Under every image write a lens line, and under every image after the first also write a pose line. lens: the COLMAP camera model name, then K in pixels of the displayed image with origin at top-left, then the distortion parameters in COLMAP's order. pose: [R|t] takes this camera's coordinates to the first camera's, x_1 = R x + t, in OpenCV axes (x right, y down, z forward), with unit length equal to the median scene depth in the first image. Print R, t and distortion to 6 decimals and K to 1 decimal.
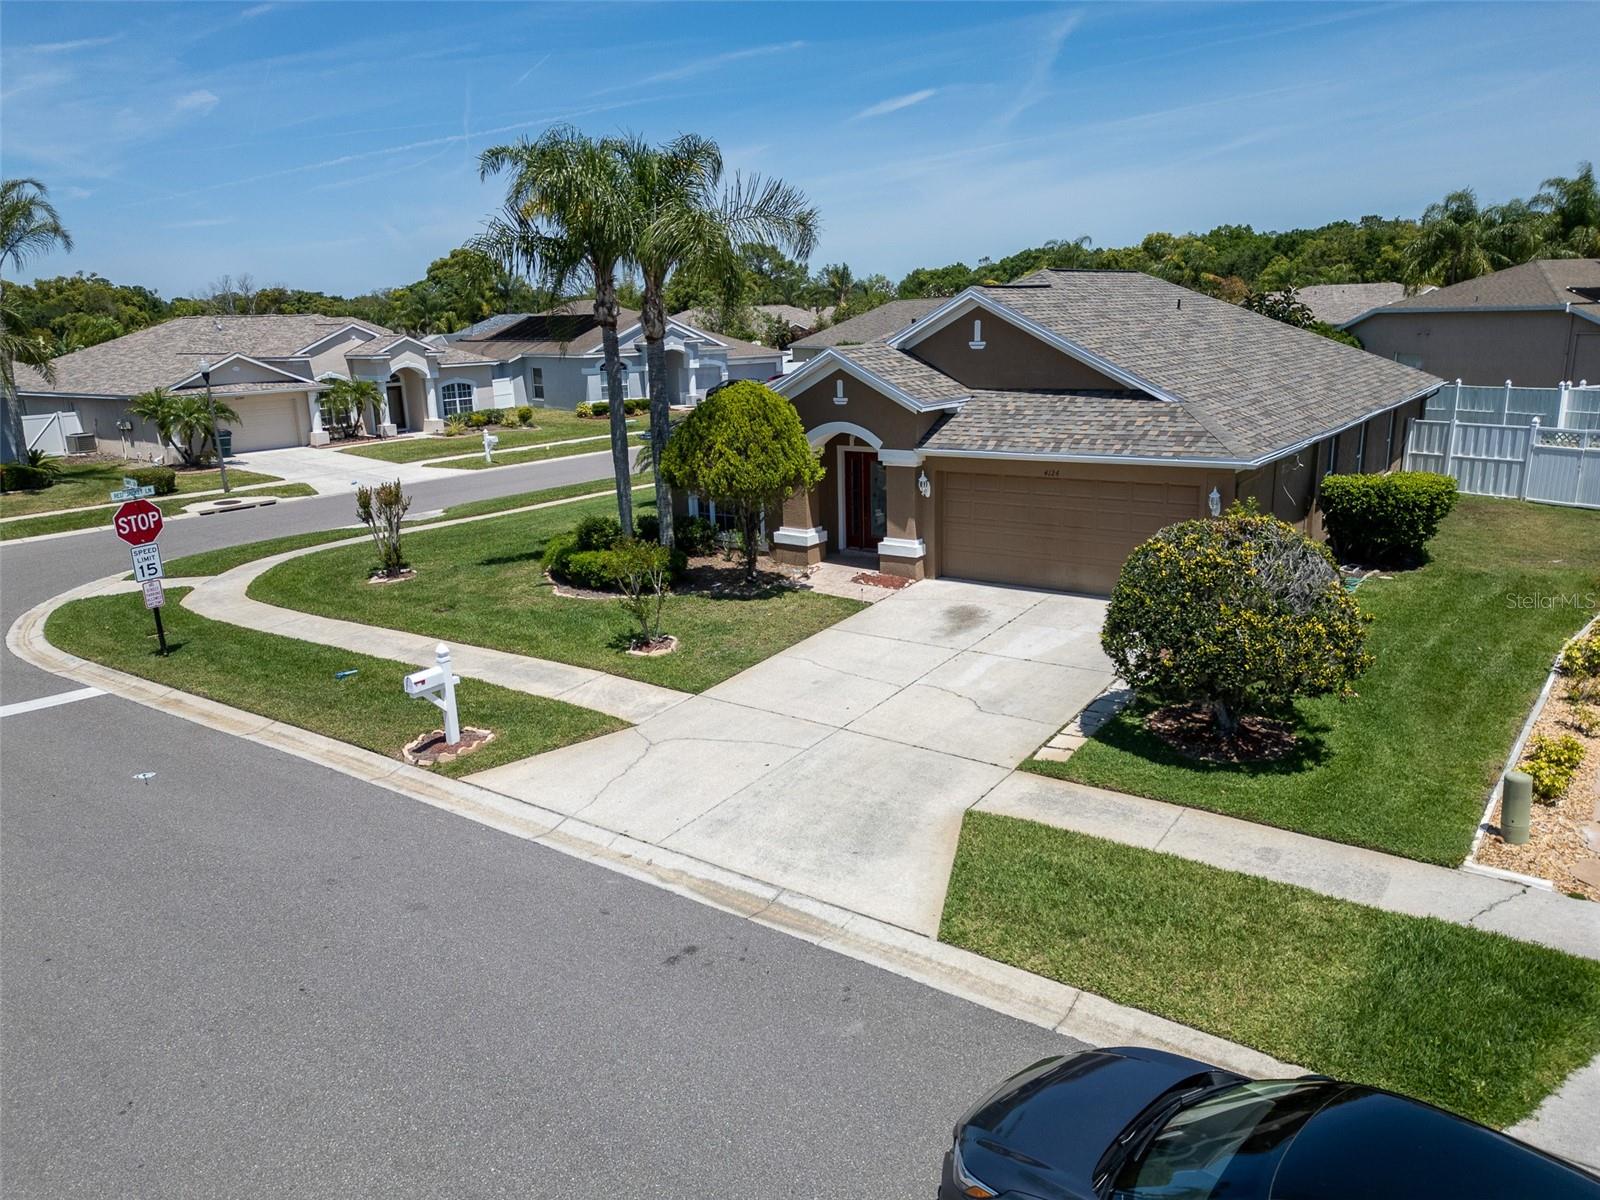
lens RADIAL K [[1122.3, 0, 796.3], [0, 1122.3, 604.1], [0, 0, 1]] dist [0.091816, -0.103144]
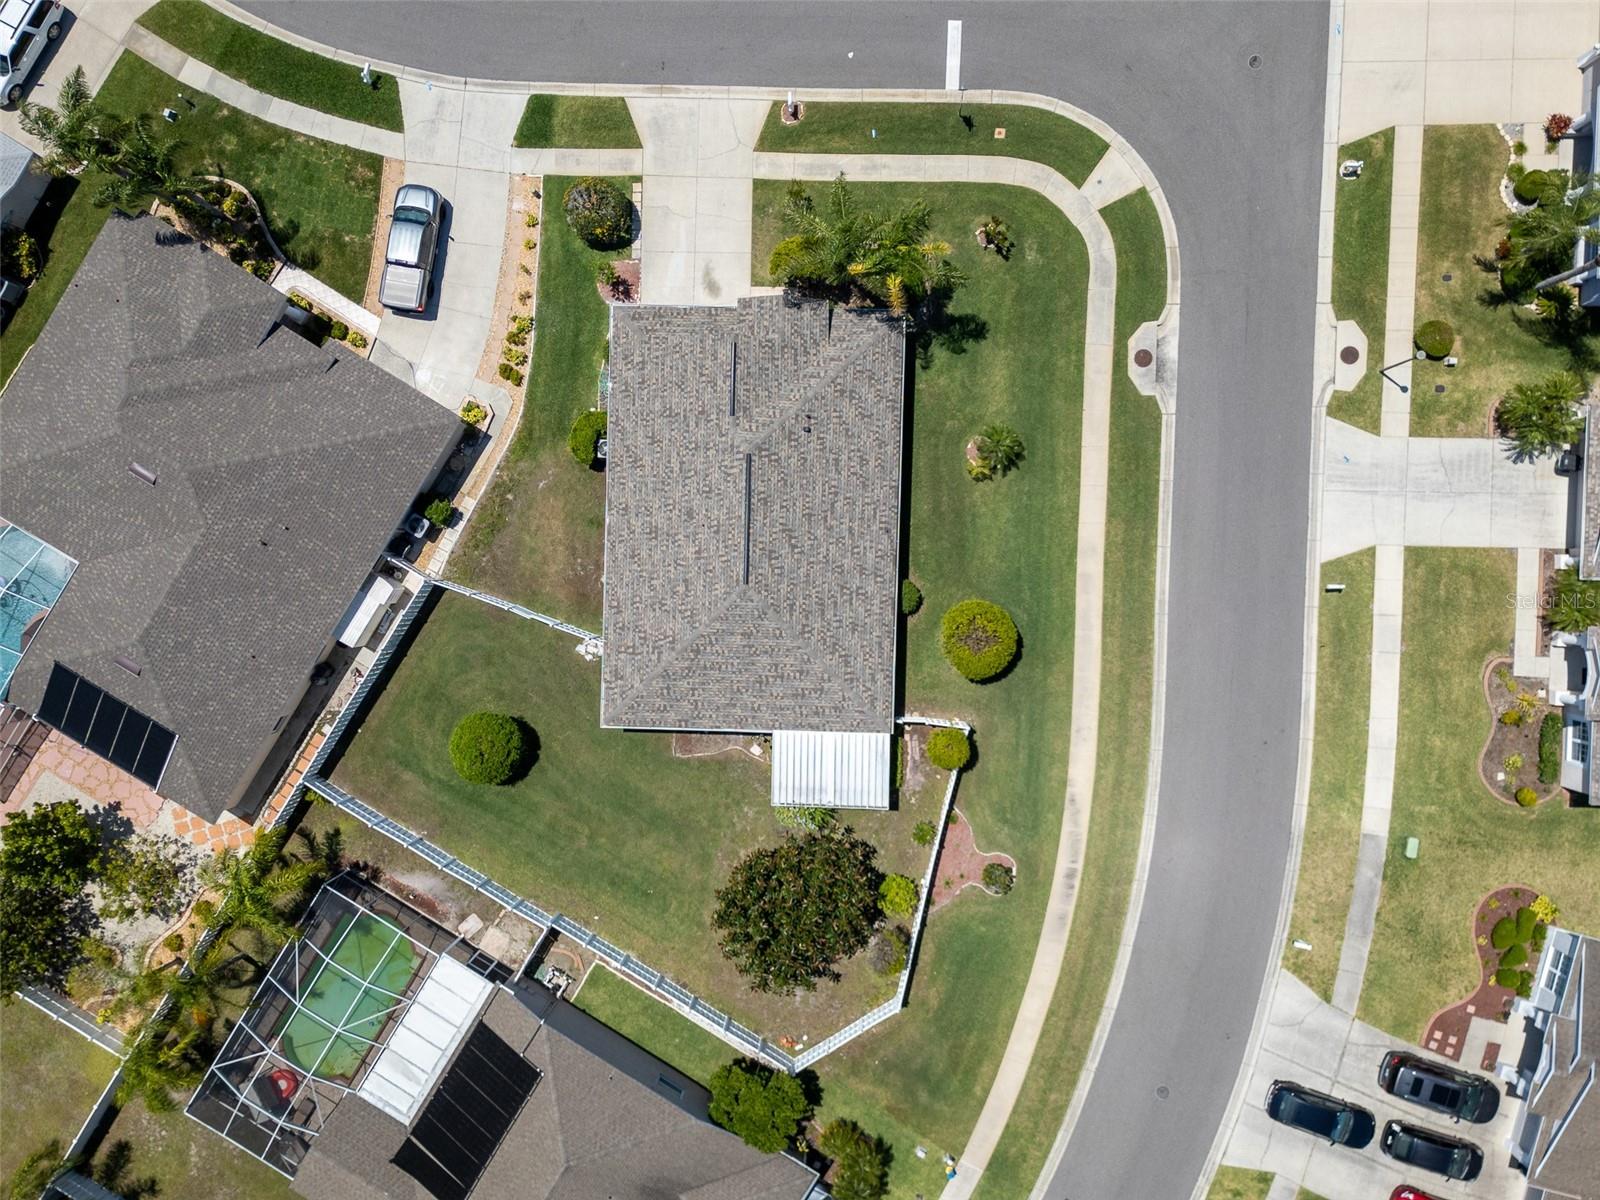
lens RADIAL K [[1386.6, 0, 802.8], [0, 1386.6, 599.5], [0, 0, 1]] dist [0.073708, -0.076717]
pose [[-0.819530, 0.568799, 0.069557, 0.167640], [-0.085707, -0.241686, 0.966562, -3.439450], [0.566591, 0.786165, 0.246819, 0.900310]]
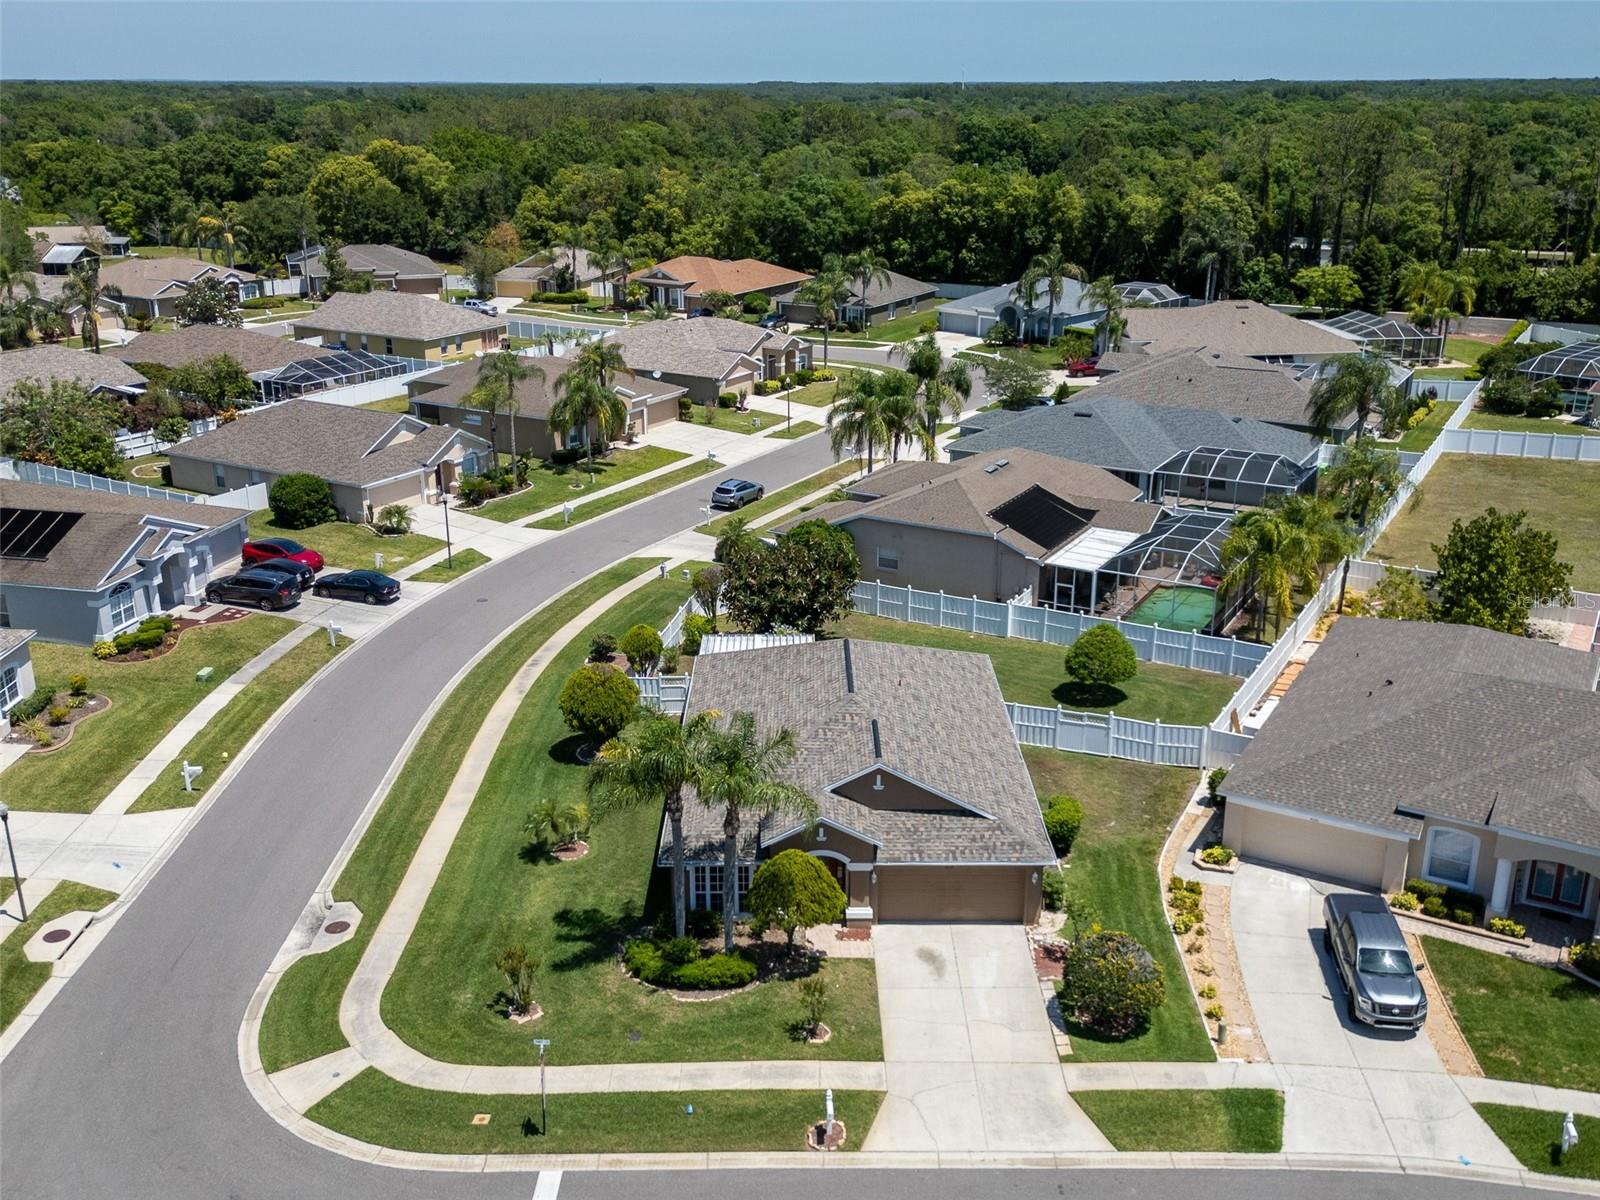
lens RADIAL K [[1493.0, 0, 801.8], [0, 1493.0, 598.0], [0, 0, 1]] dist [0.107107, -0.194074]
pose [[0.804215, -0.164951, 0.570990, -1.372788], [0.125008, 0.986170, 0.108823, -0.892394], [-0.581043, -0.016139, 0.813713, -0.918588]]
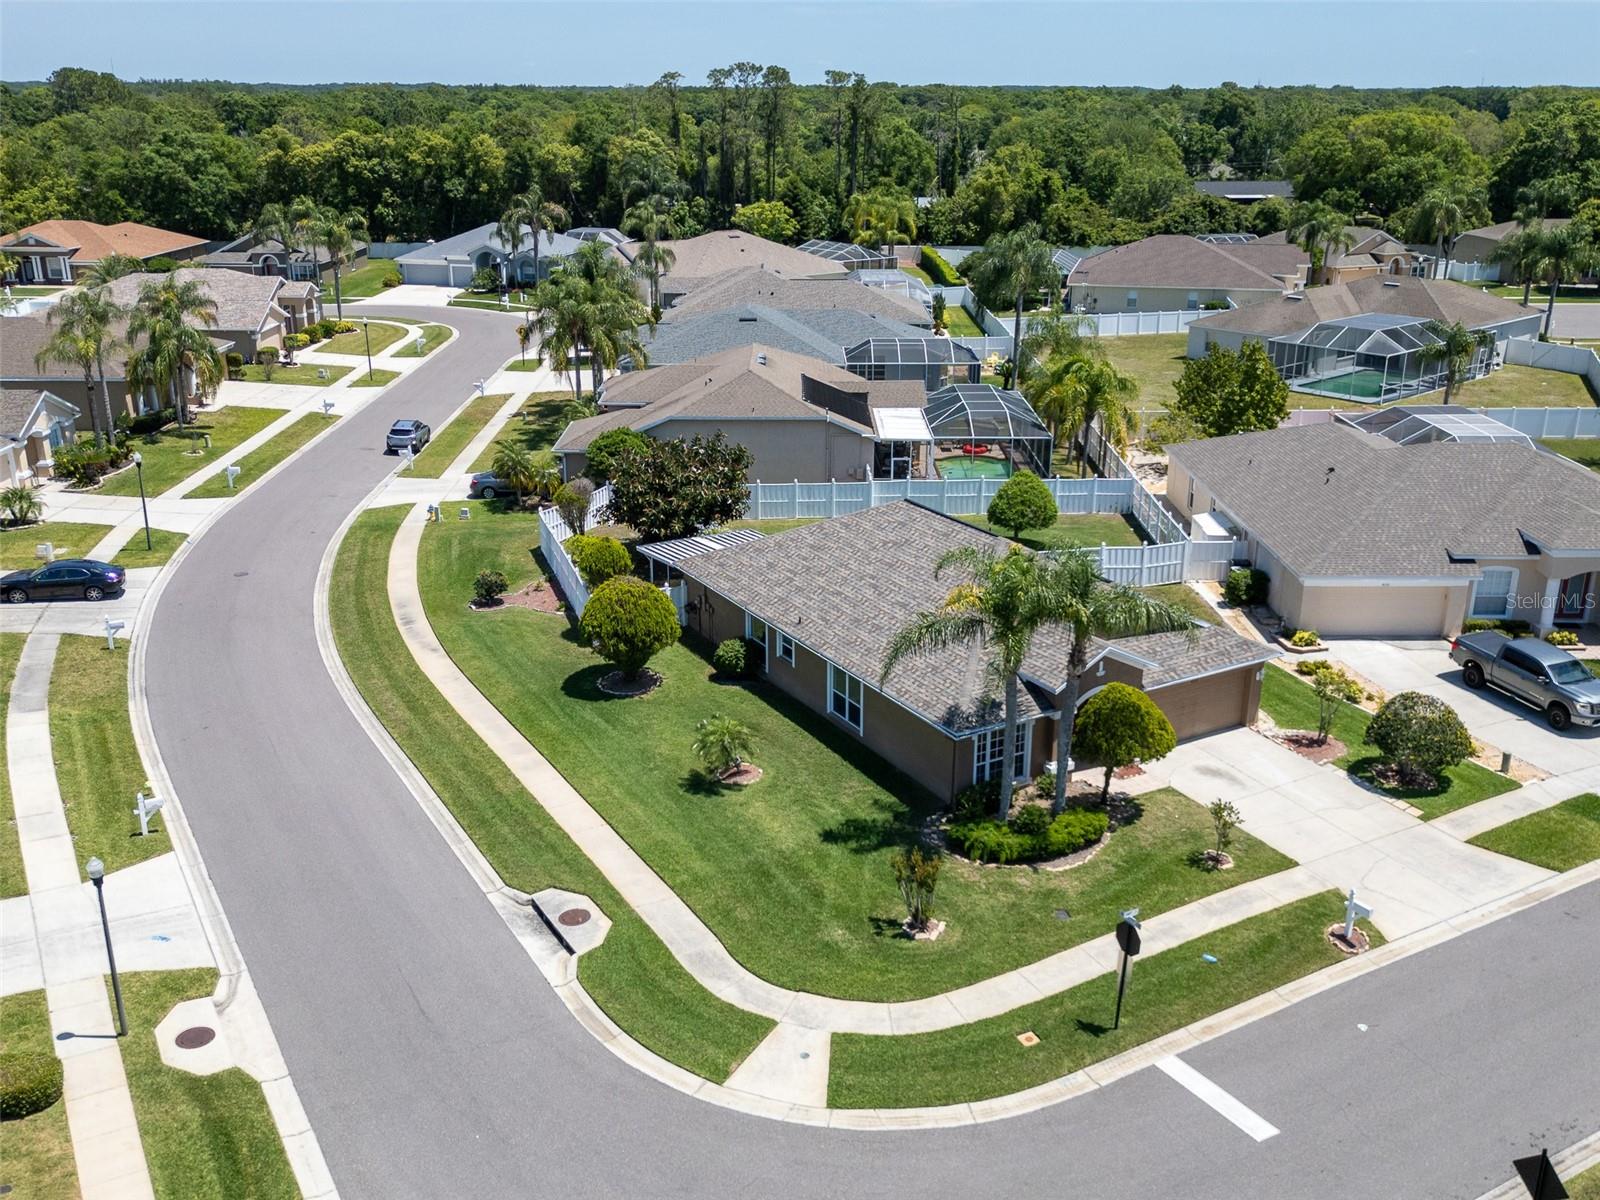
lens RADIAL K [[1471.6, 0, 802.3], [0, 1471.6, 582.2], [0, 0, 1]] dist [0.046564, -0.018626]
pose [[0.395620, -0.262078, 0.880227, -2.130446], [0.214763, 0.958247, 0.188782, -0.876308], [-0.892951, 0.114354, 0.435387, 0.530397]]
